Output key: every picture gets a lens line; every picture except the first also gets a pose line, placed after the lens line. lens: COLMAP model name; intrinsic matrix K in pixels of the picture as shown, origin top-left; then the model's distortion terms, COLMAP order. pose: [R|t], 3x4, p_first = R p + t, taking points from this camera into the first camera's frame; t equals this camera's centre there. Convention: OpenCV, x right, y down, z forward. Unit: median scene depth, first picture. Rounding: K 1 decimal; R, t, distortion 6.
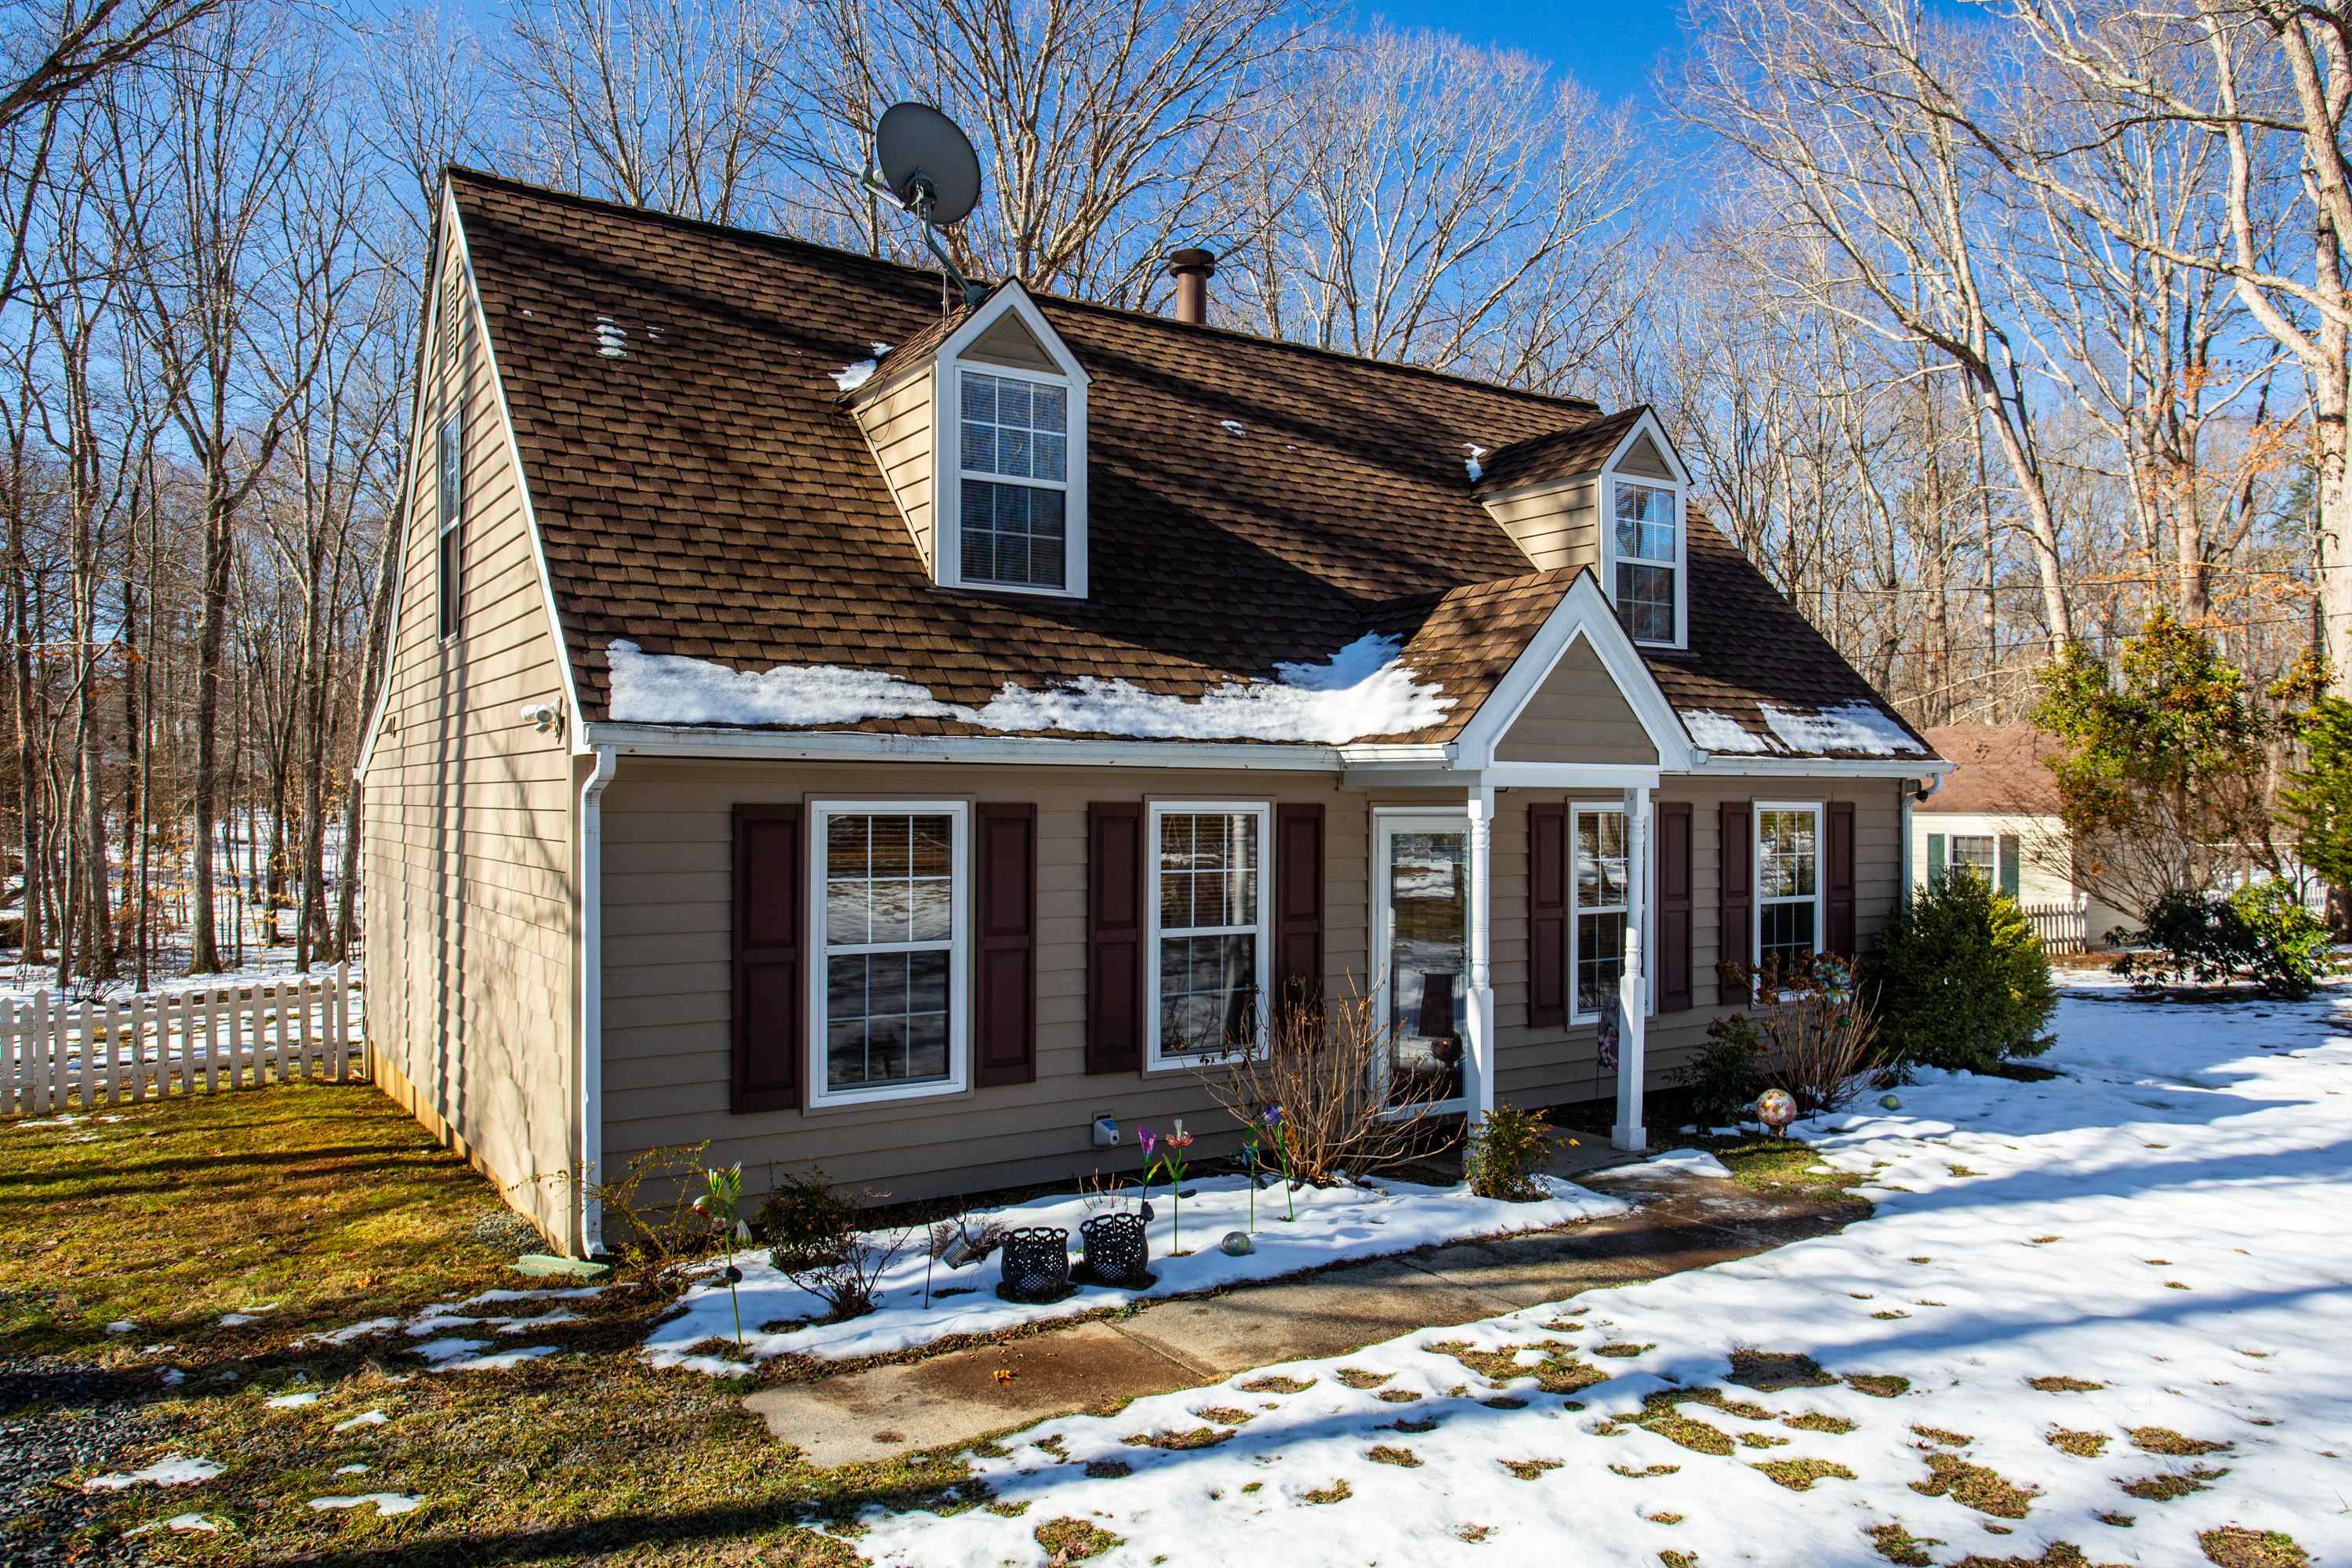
lens RADIAL K [[1590.9, 0, 1170.5], [0, 1590.9, 788.8], [0, 0, 1]] dist [0.031472, 0.000561]
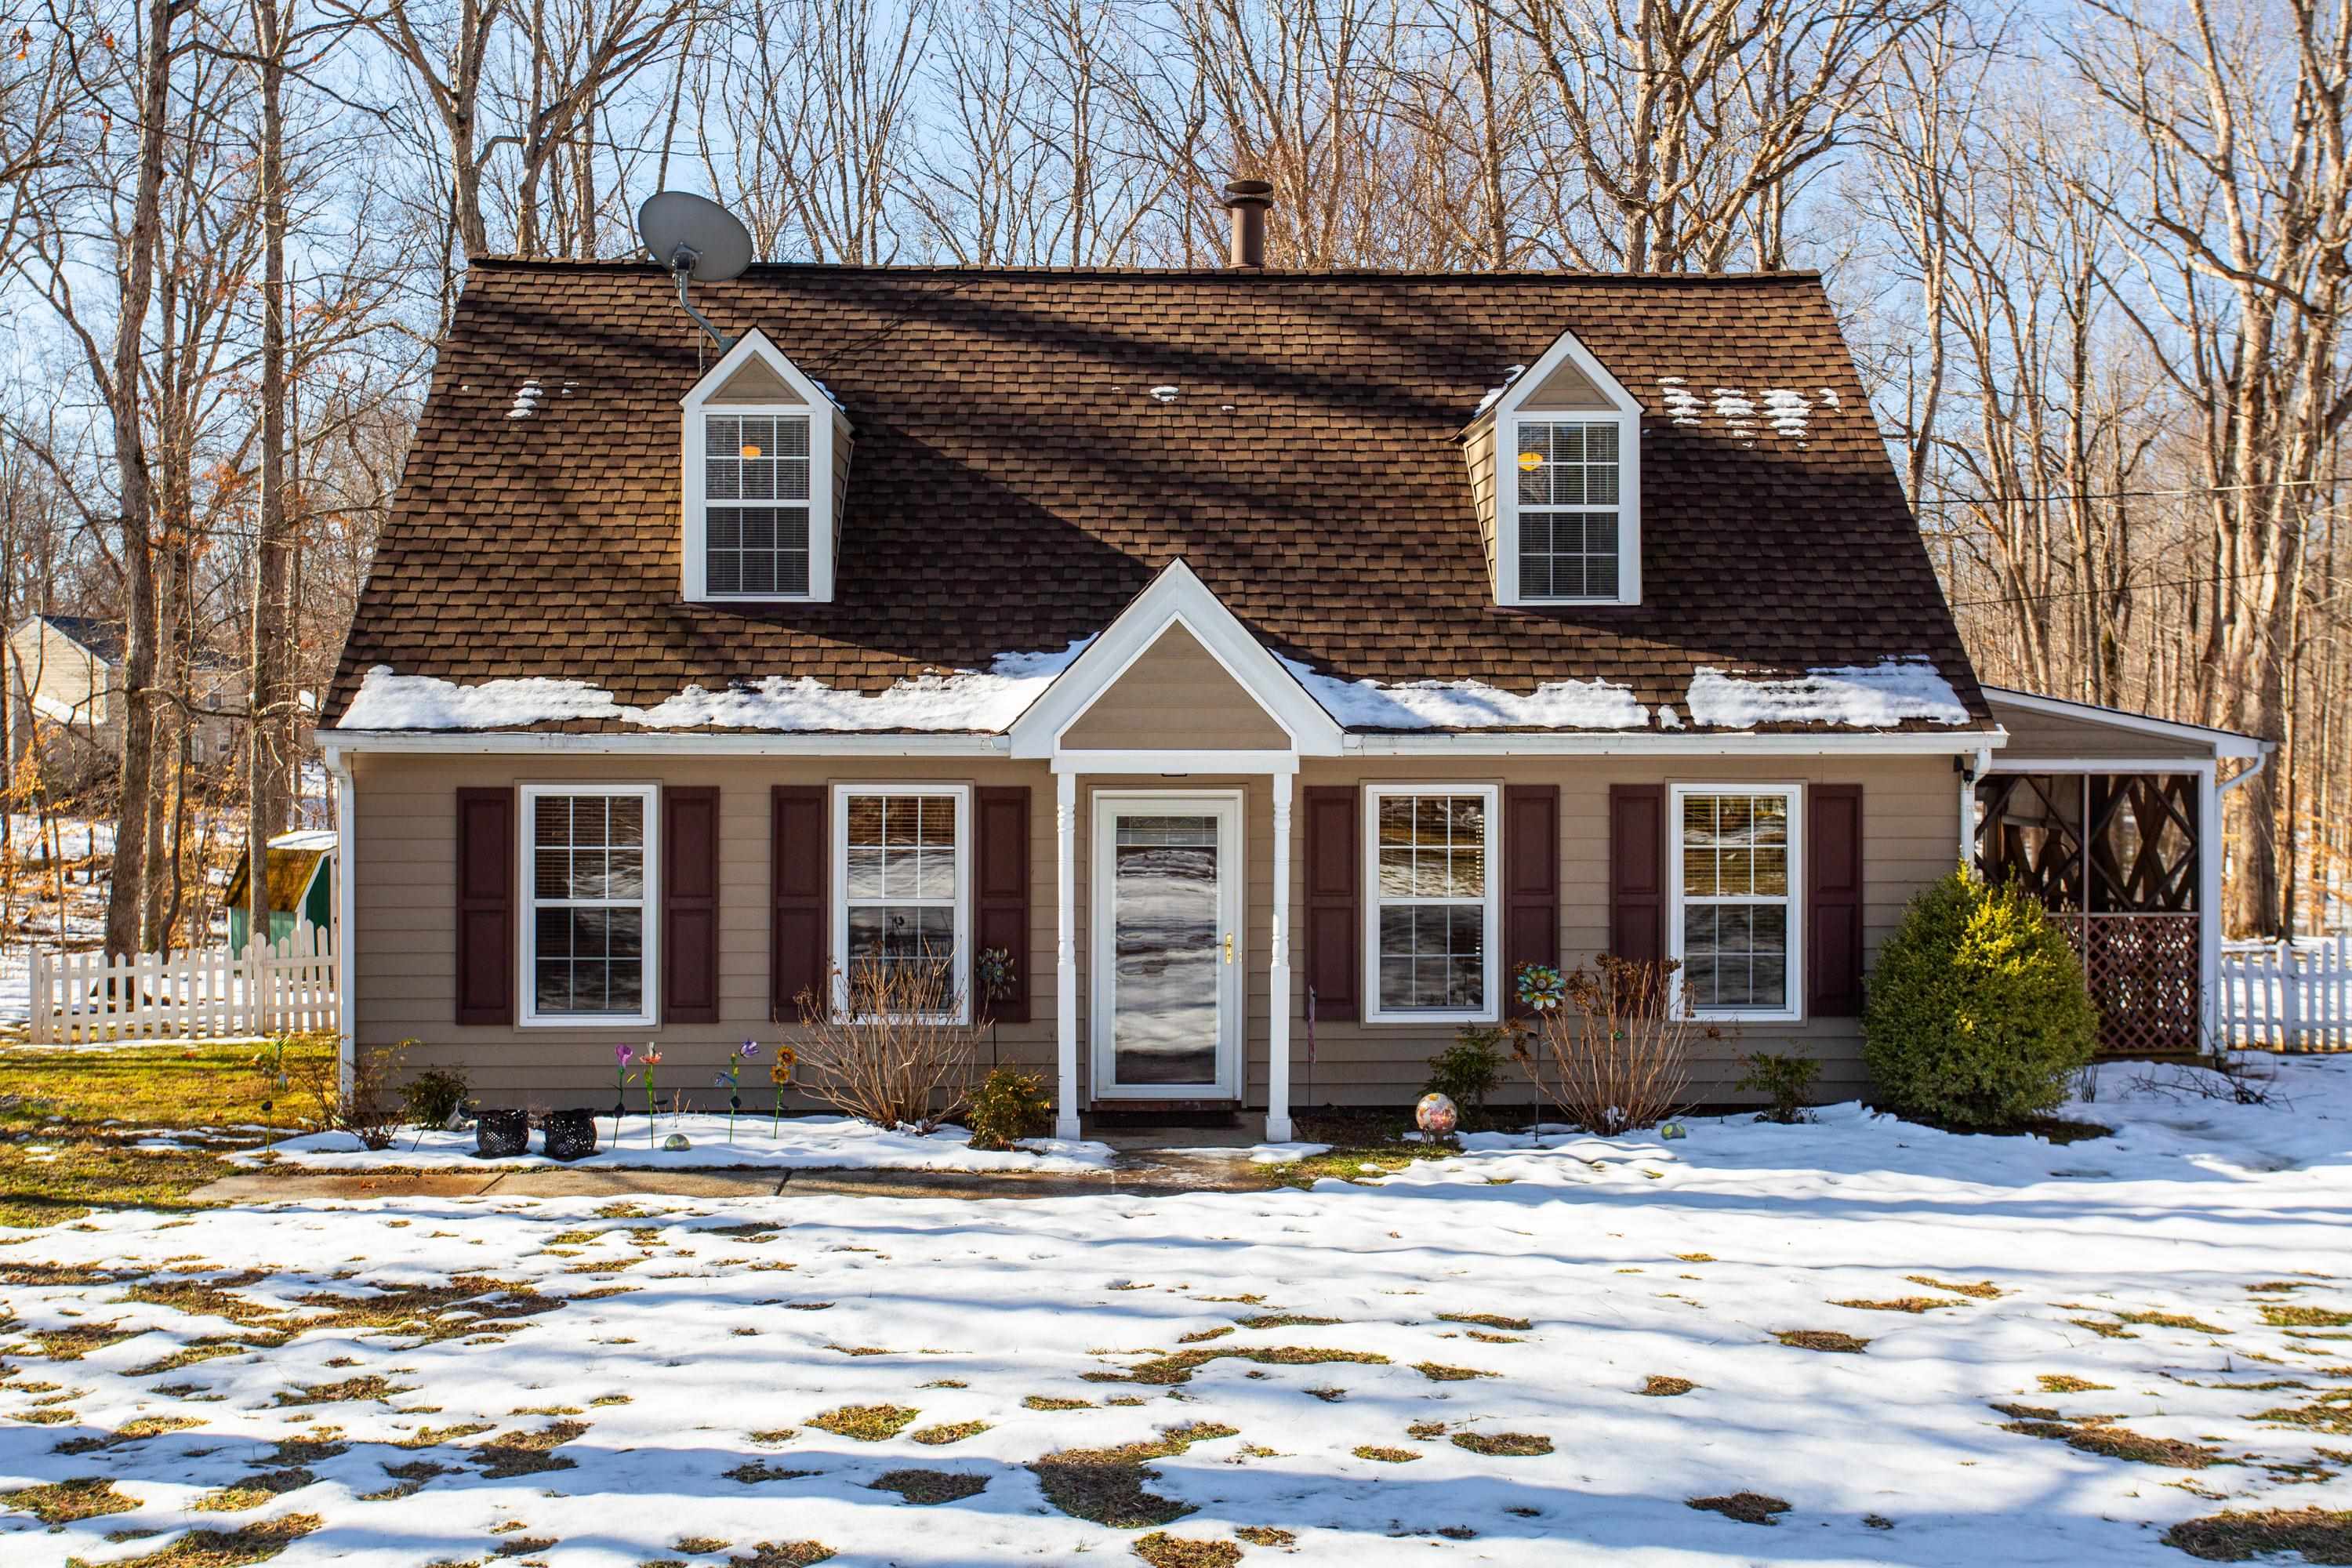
lens RADIAL K [[2412.6, 0, 1195.9], [0, 2412.6, 780.1], [0, 0, 1]] dist [0.073767, 0.000000]
pose [[0.838482, 0.001975, -0.544925, 1.144342], [0.005690, 0.999907, 0.012379, -0.015491], [0.544899, -0.013481, 0.838393, -0.294464]]
